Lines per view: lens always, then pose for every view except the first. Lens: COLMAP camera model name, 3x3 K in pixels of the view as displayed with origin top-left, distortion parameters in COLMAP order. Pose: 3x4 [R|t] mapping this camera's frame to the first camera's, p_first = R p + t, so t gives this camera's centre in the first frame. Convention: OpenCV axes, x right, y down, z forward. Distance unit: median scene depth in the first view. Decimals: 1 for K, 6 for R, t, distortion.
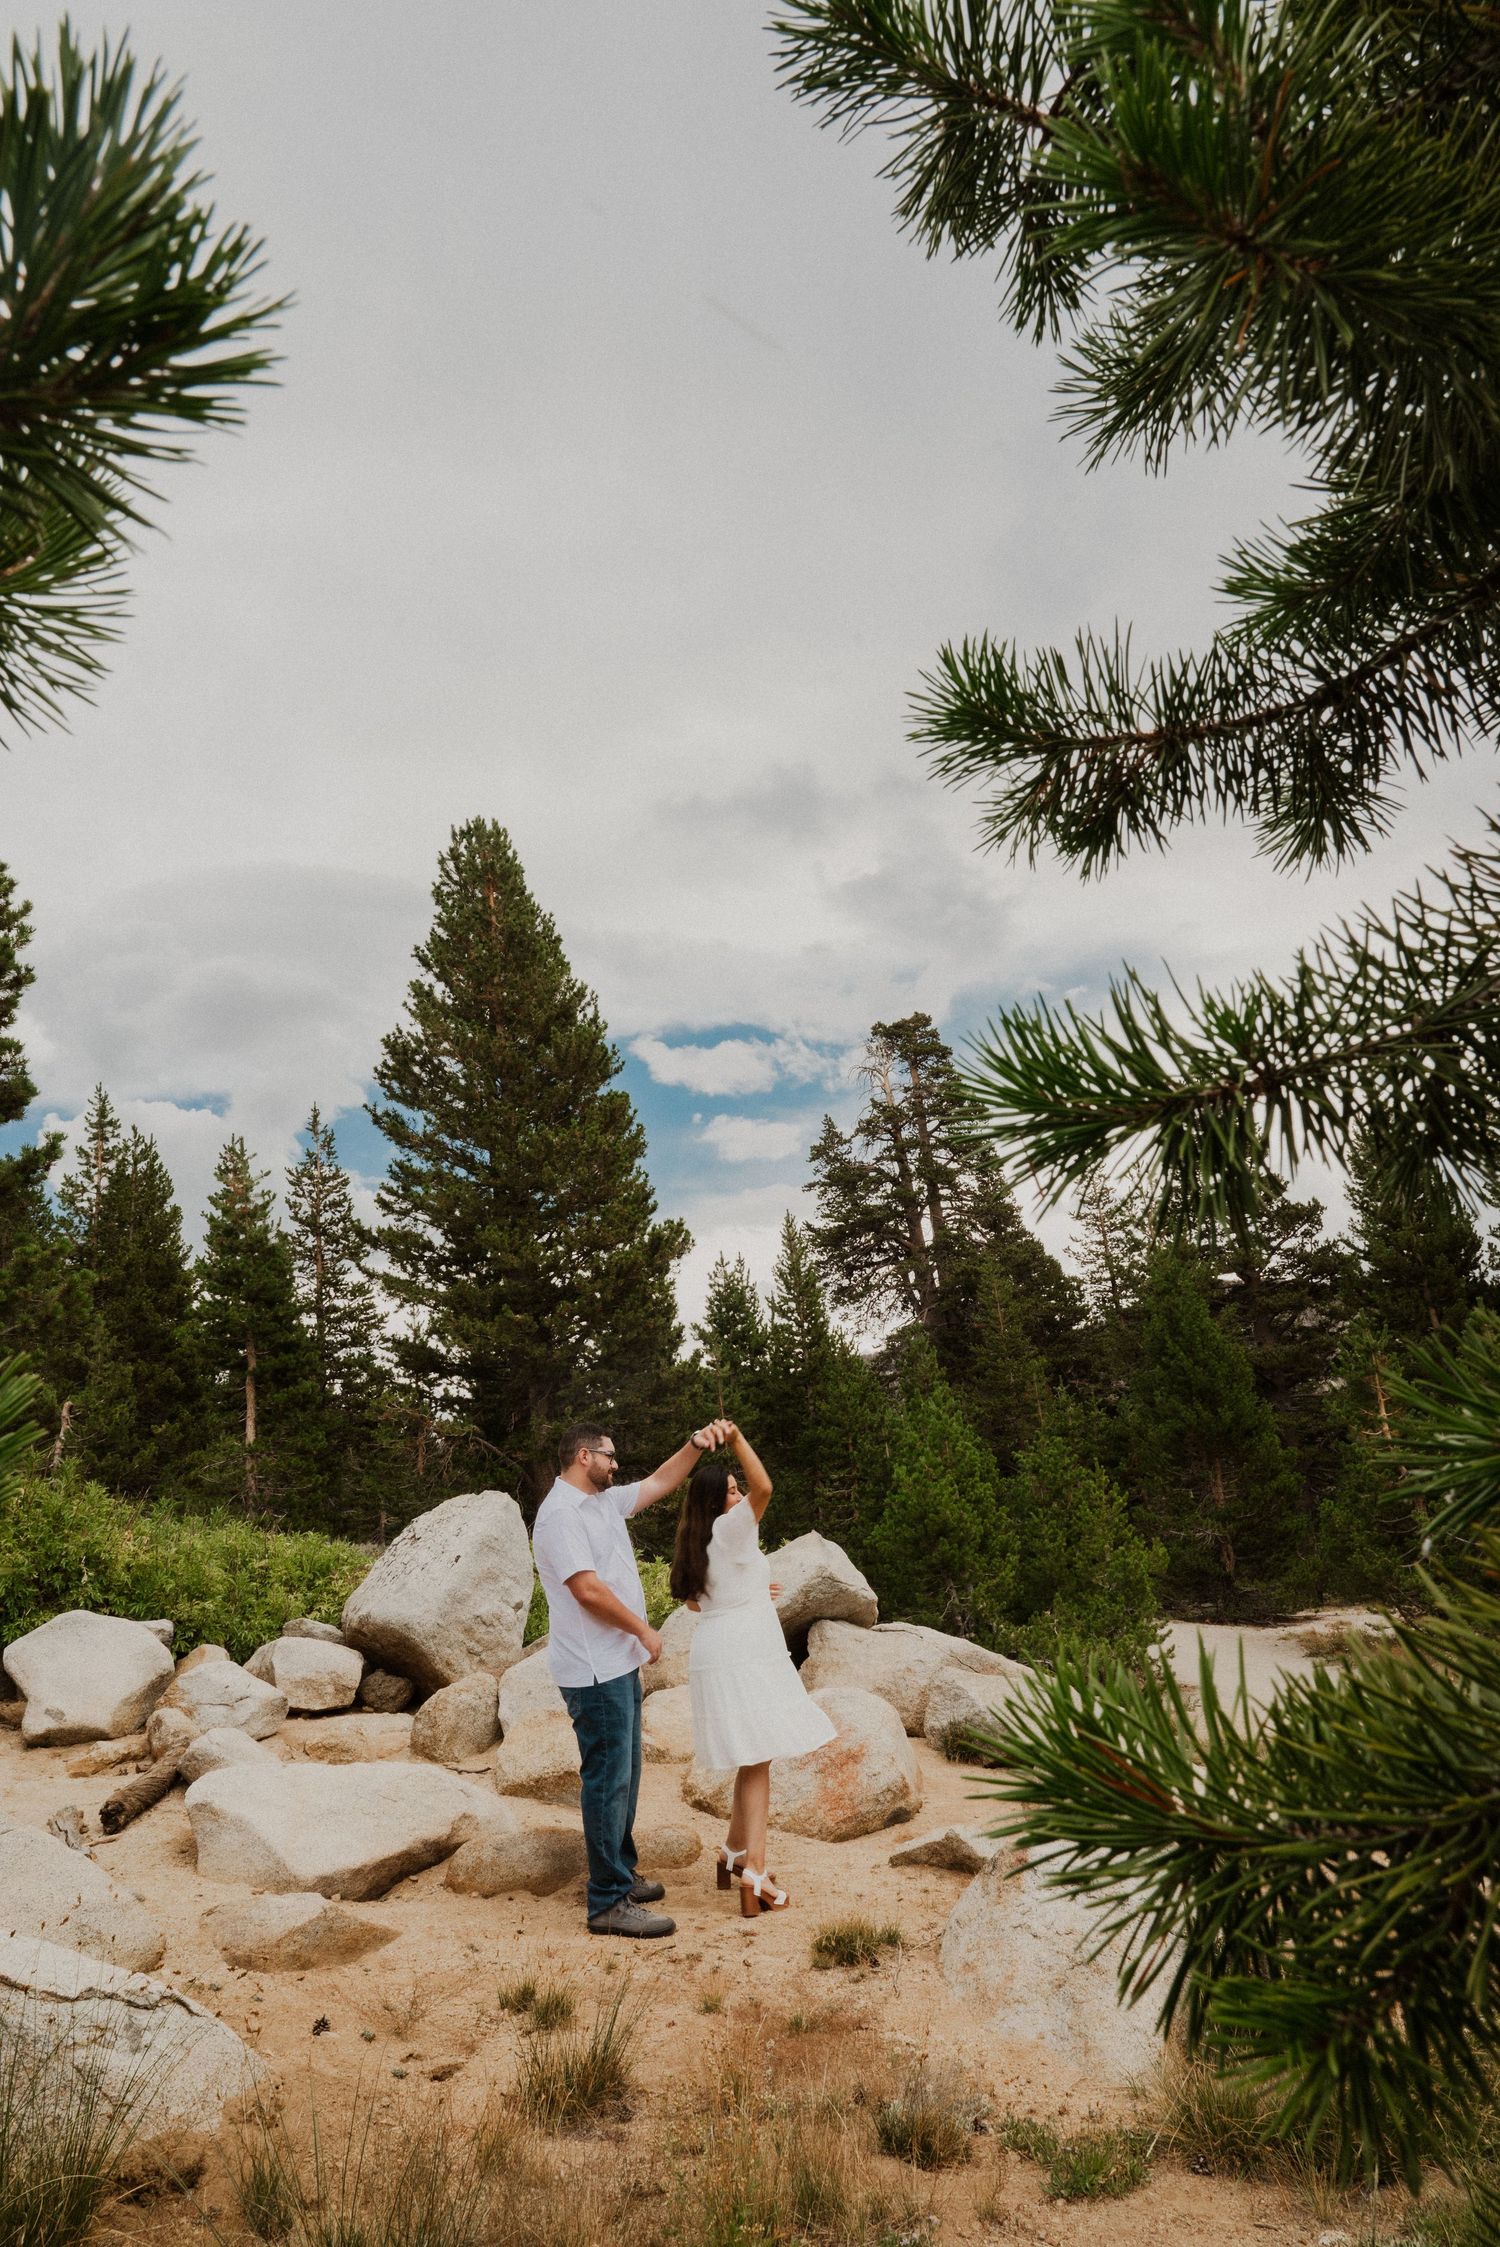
lens RADIAL K [[1488.4, 0, 757.1], [0, 1488.4, 1134.7], [0, 0, 1]] dist [-0.005289, -0.000724]
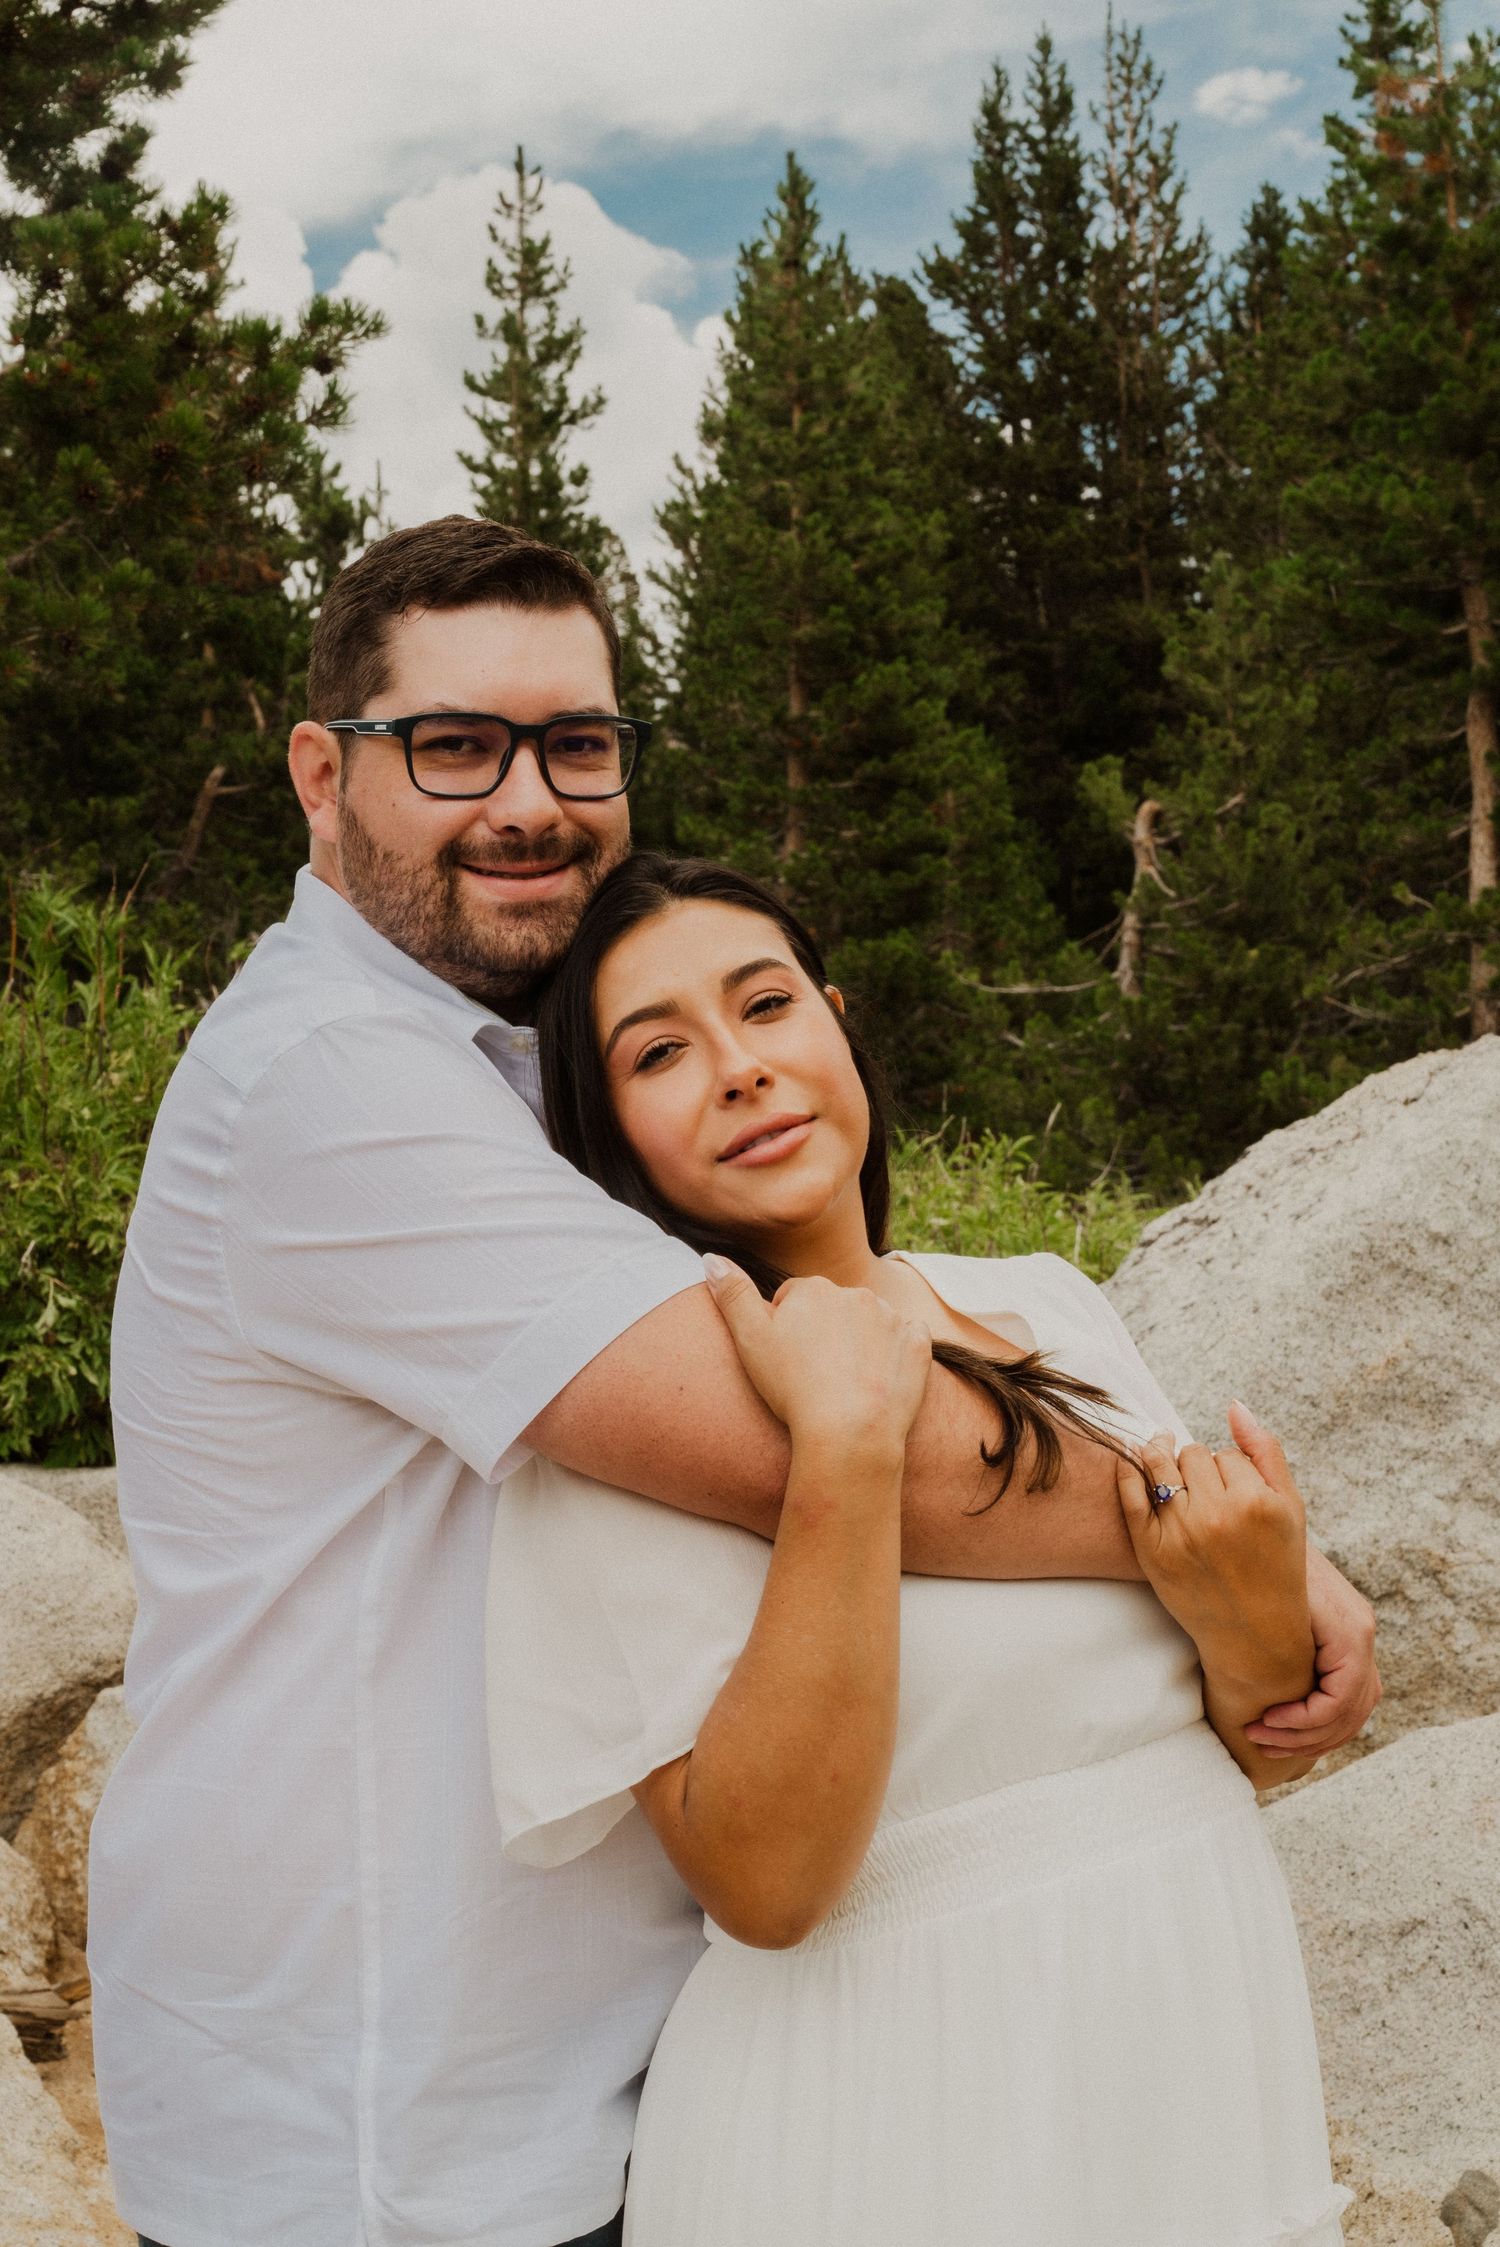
lens RADIAL K [[4034.9, 0, 755.8], [0, 4034.9, 1128.3], [0, 0, 1]] dist [0.016992, 0.000000]
pose [[0.798696, 0.025578, -0.601191, 0.121027], [0.124797, 0.970332, 0.207080, 0.116812], [0.588651, -0.240421, 0.771808, 0.477111]]
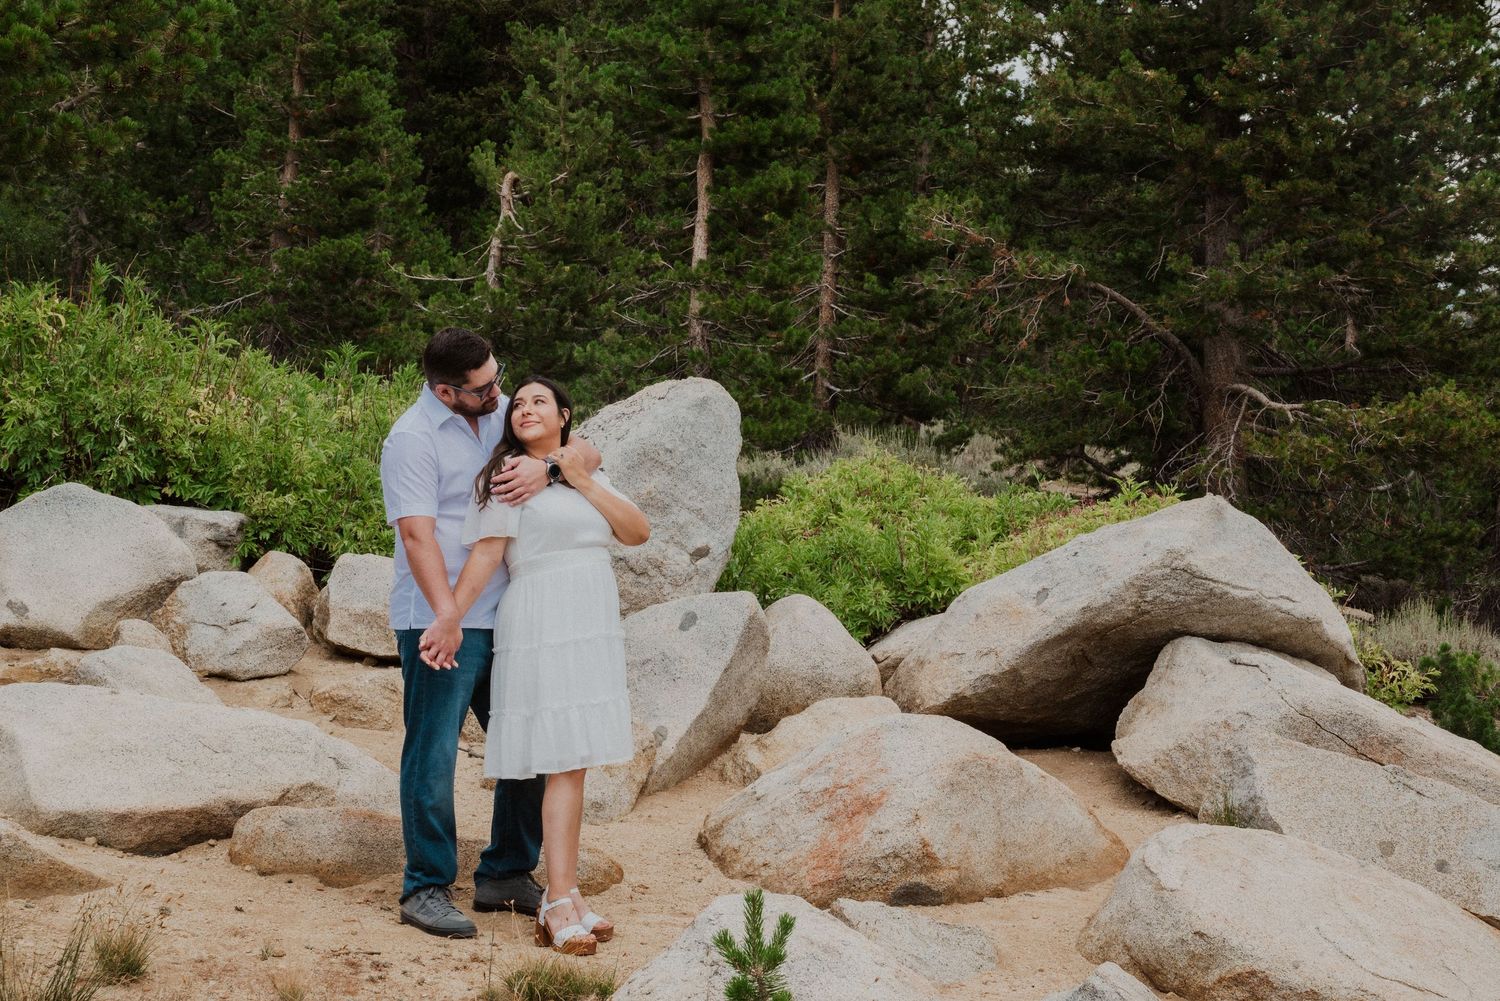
lens RADIAL K [[3053.2, 0, 747.8], [0, 3053.2, 499.3], [0, 0, 1]] dist [-0.008091, 0.000000]
pose [[0.896096, 0.110244, -0.429950, 0.451121], [0.012064, 0.962256, 0.271877, -0.073708], [0.443695, -0.248815, 0.860945, -0.146993]]
